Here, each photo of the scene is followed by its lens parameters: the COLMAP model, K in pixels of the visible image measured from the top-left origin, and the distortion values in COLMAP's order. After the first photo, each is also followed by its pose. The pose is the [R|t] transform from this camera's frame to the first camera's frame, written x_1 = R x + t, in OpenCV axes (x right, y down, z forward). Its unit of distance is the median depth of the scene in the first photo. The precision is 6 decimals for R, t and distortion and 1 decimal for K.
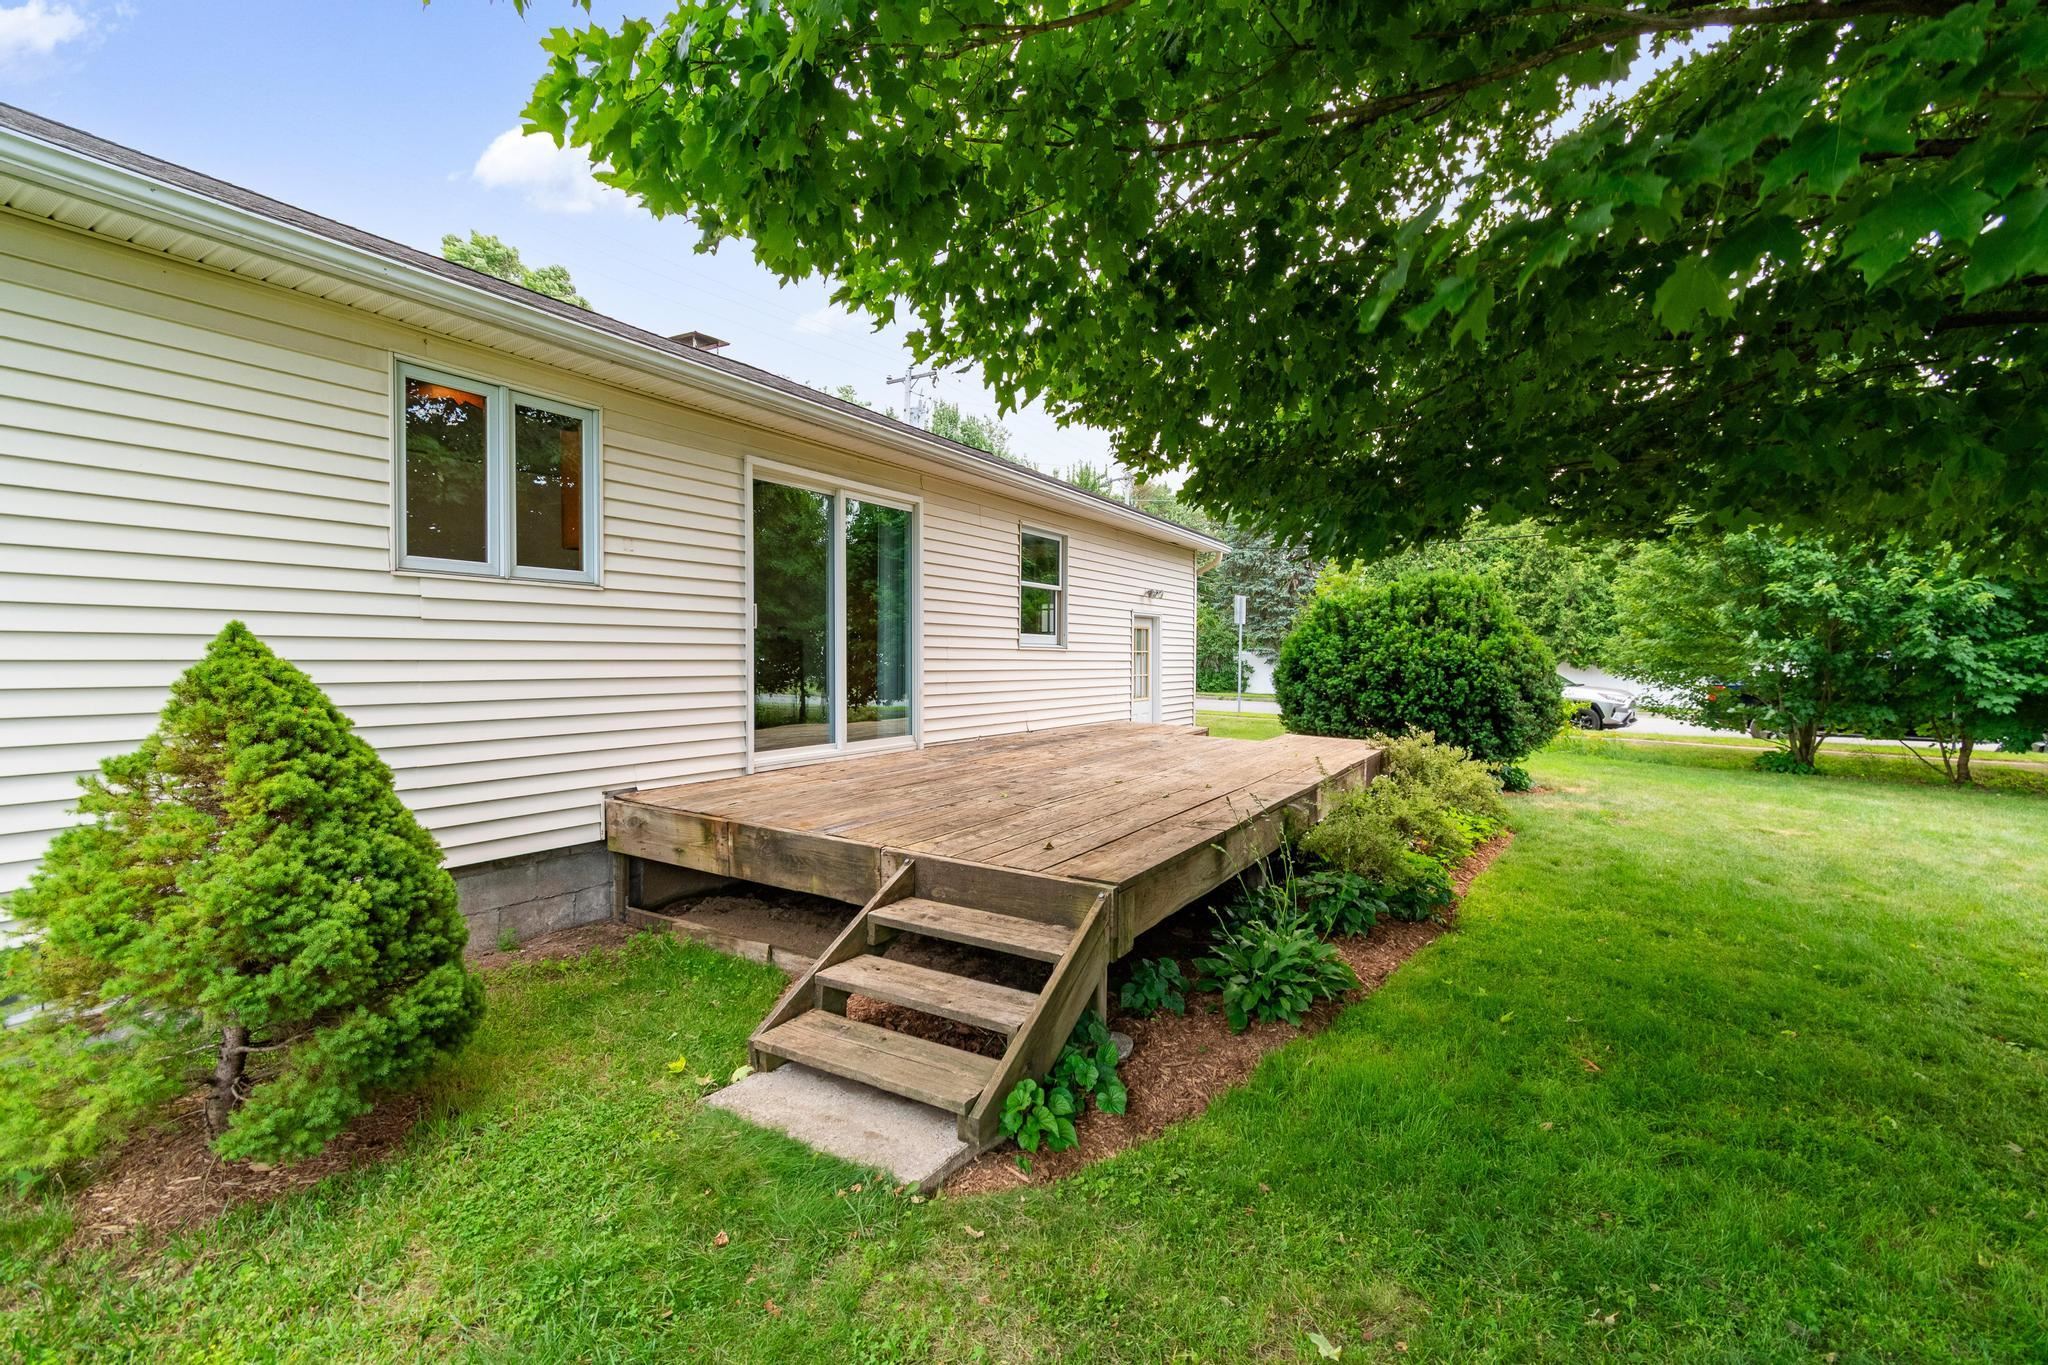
lens RADIAL K [[900.9, 0, 1024.0], [0, 900.9, 682.5], [0, 0, 1]] dist [-0.000945, -0.000028]
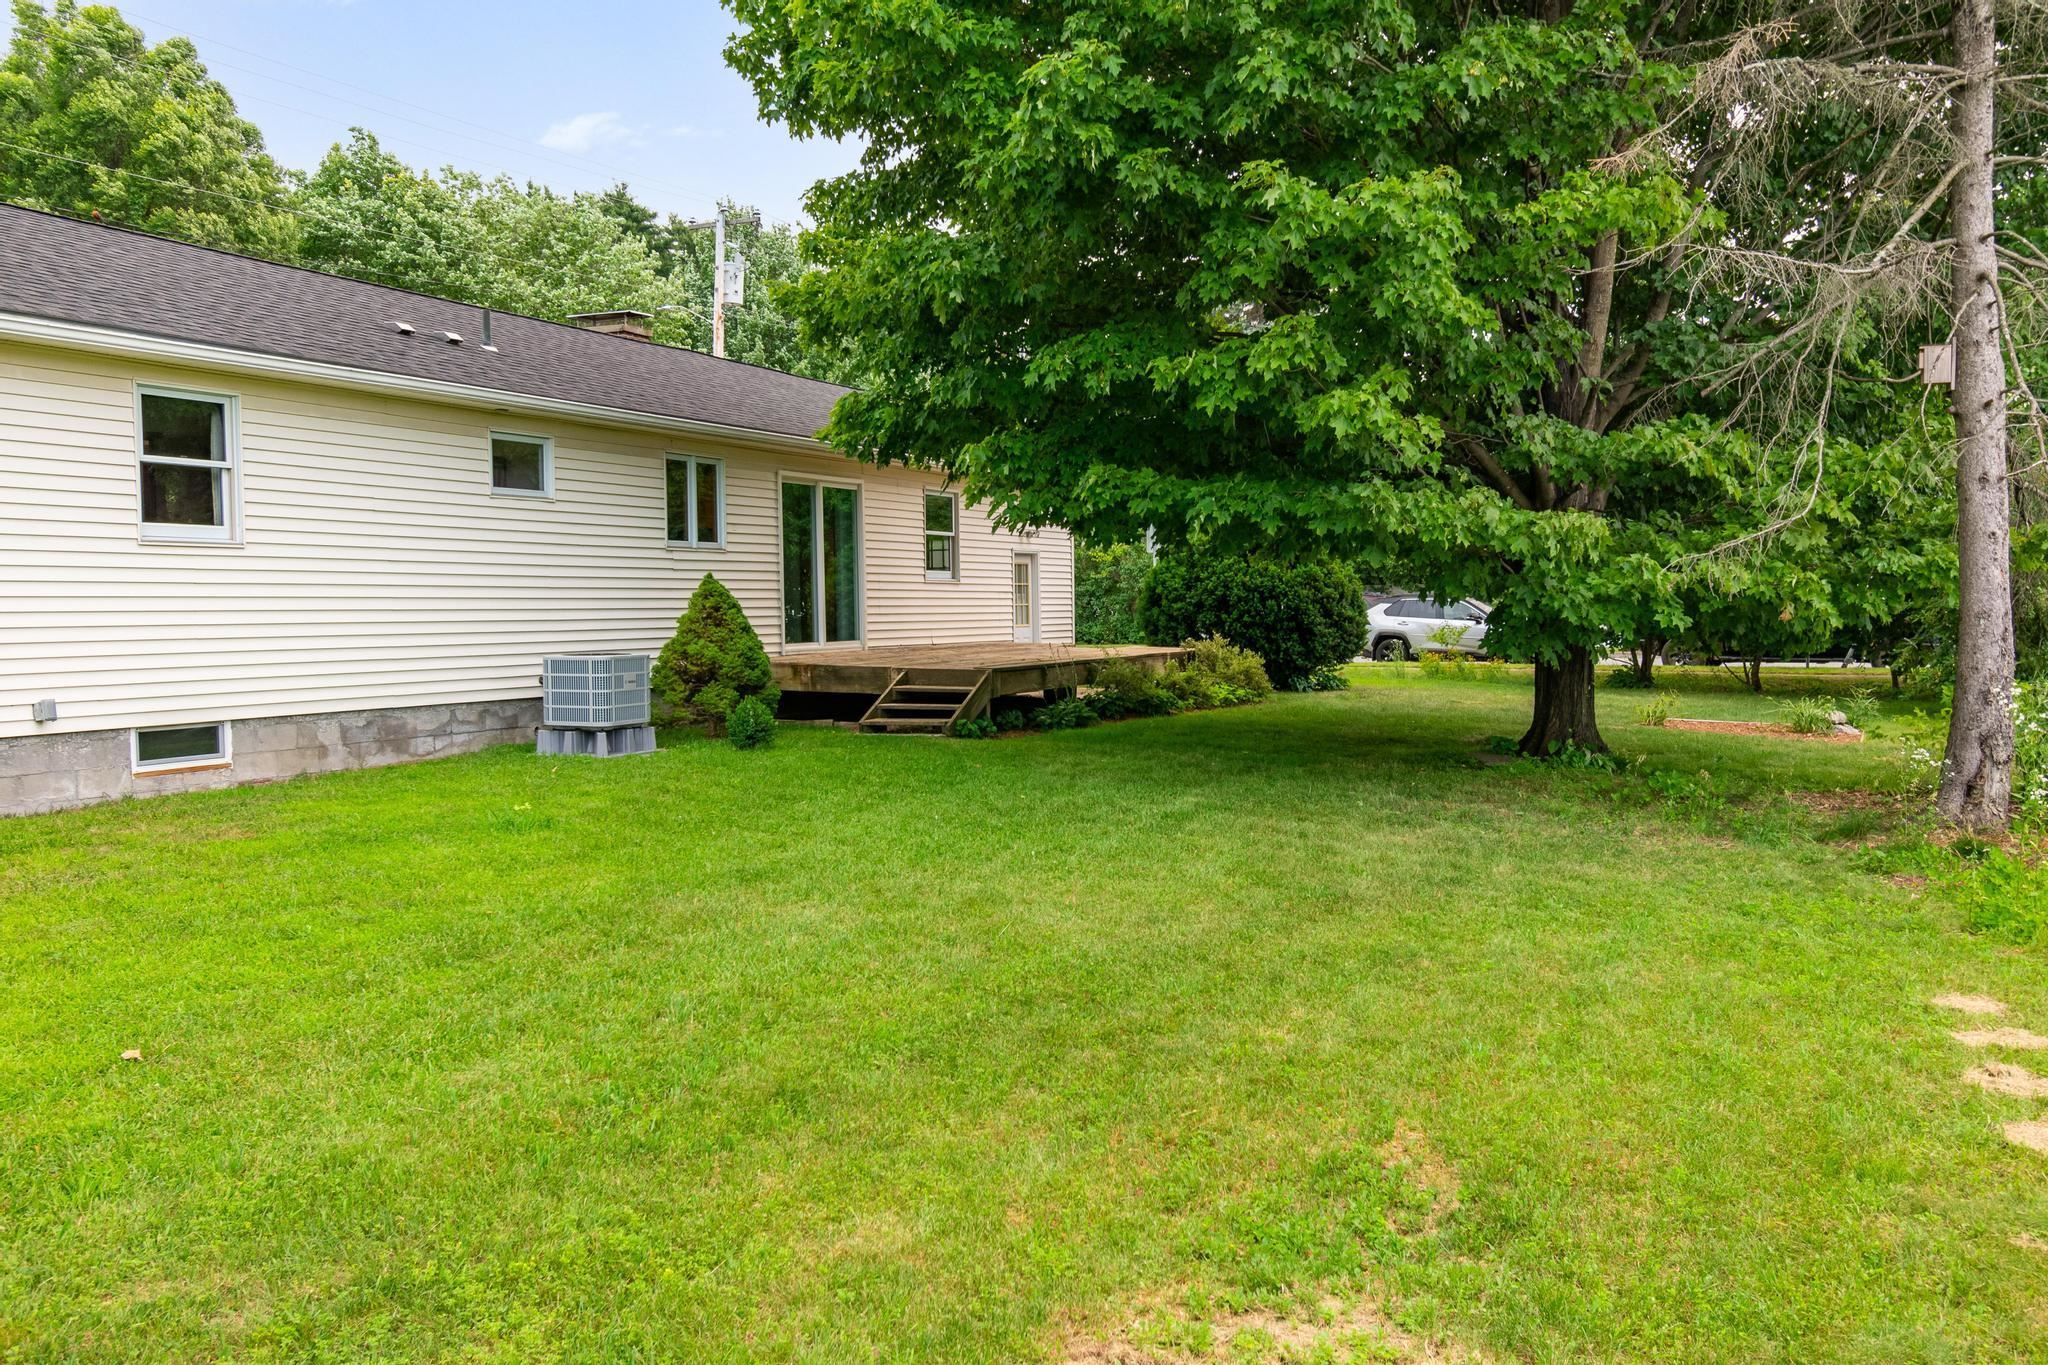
lens RADIAL K [[1722.2, 0, 1024.0], [0, 1722.2, 682.5], [0, 0, 1]] dist [-0.009268, 0.000866]
pose [[0.994447, -0.022920, 0.102715, -0.116004], [0.021510, 0.999659, 0.014813, 0.071181], [-0.103019, -0.012521, 0.994601, -1.437046]]
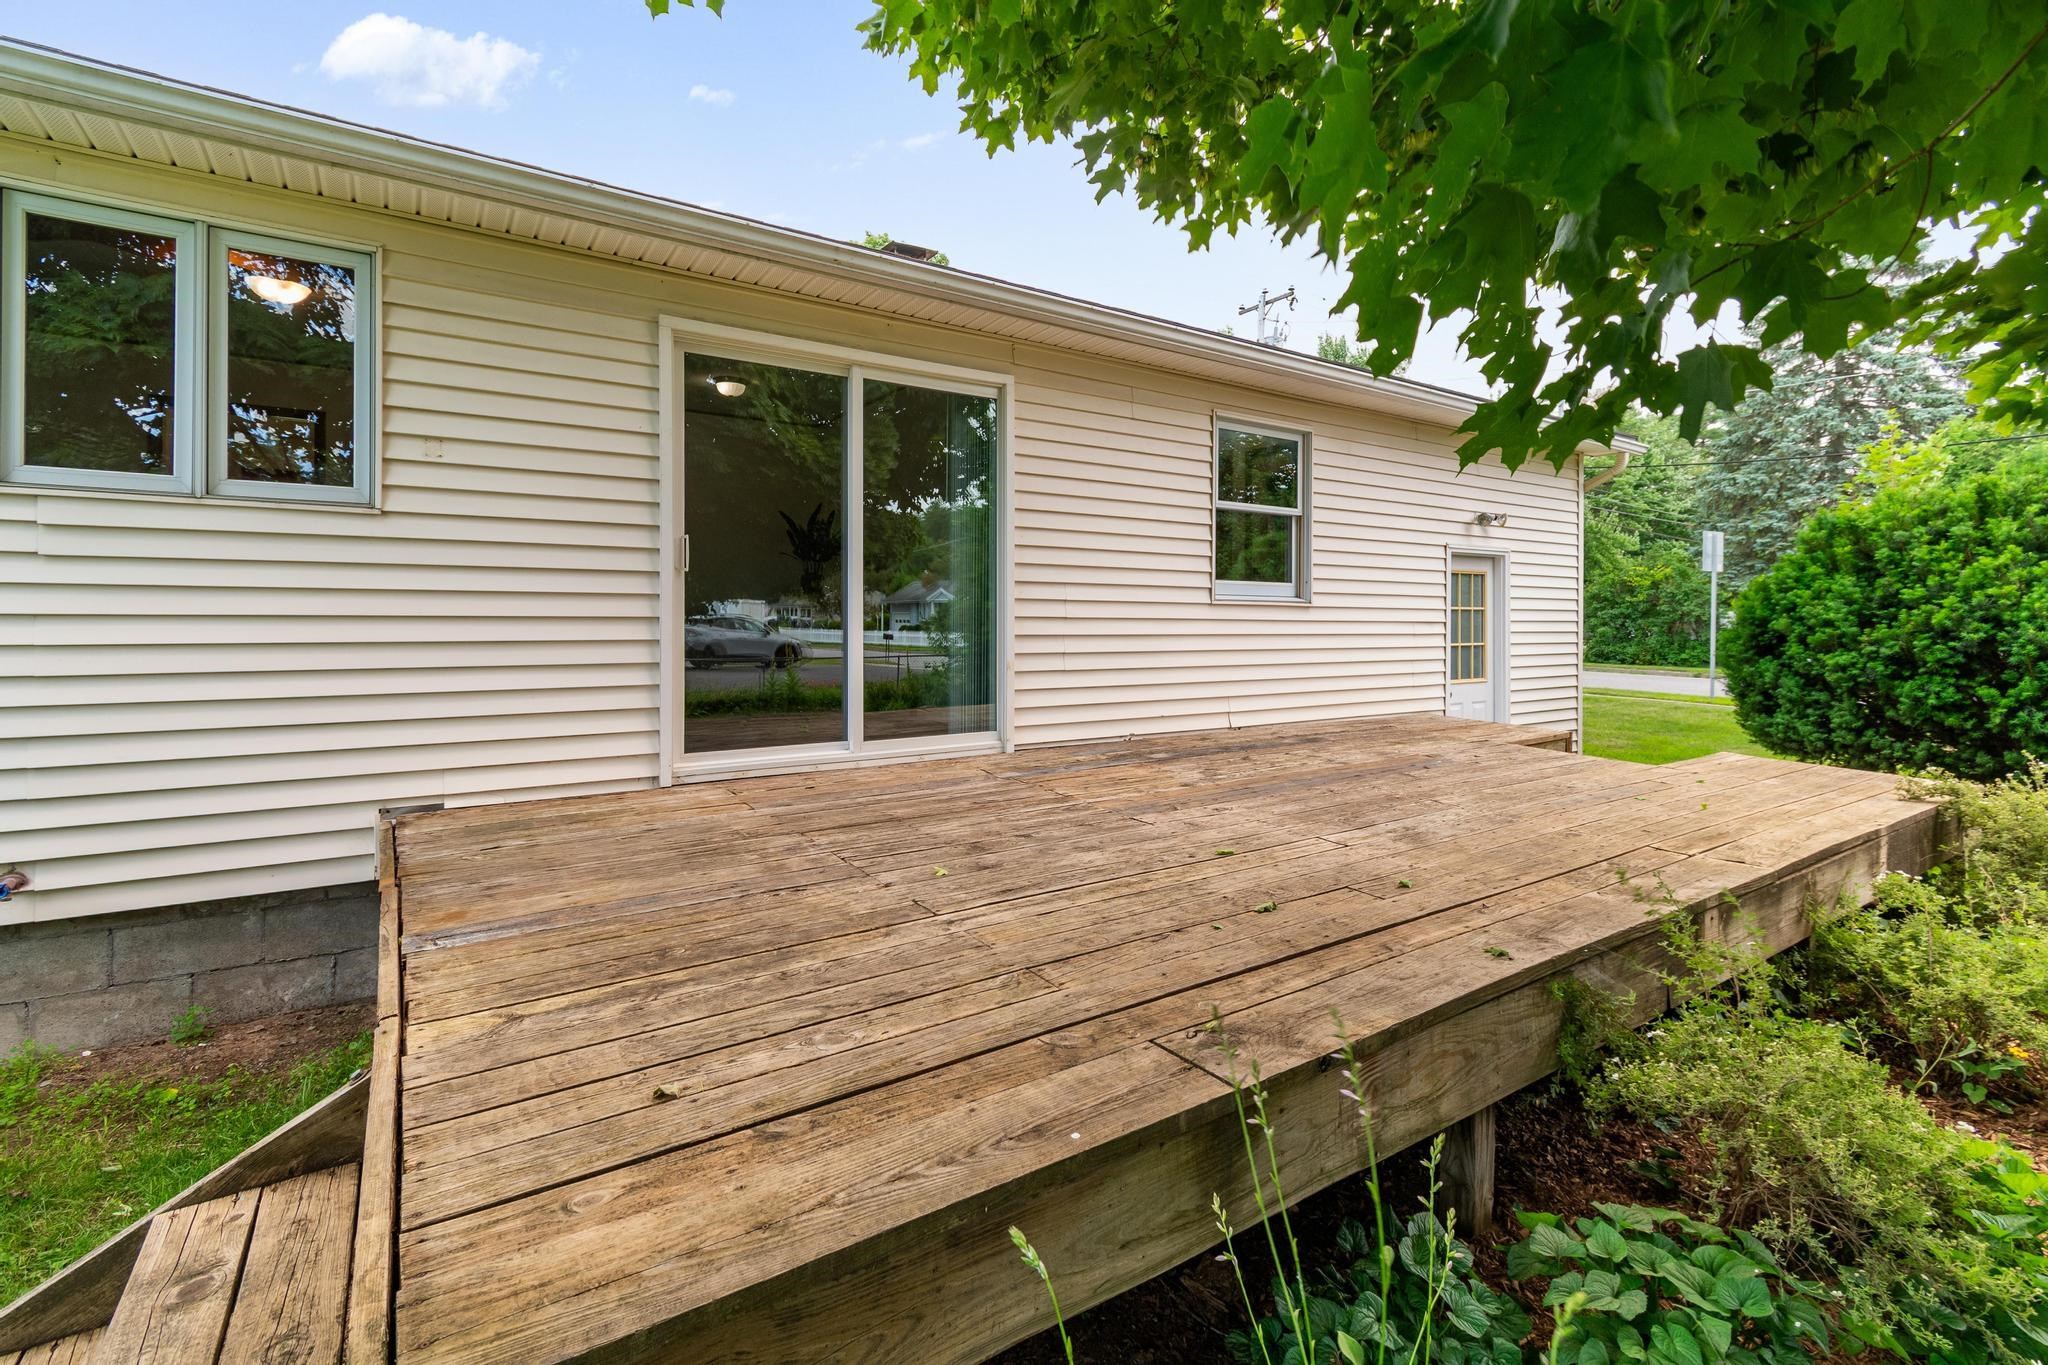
lens RADIAL K [[920.3, 0, 1027.4], [0, 920.3, 624.3], [0, 0, 1]] dist [0.002108, -0.000789]
pose [[0.906438, 0.000683, -0.422338, 0.144885], [-0.011308, 0.999679, -0.022651, -0.004534], [0.422188, 0.025308, 0.906155, 0.304415]]
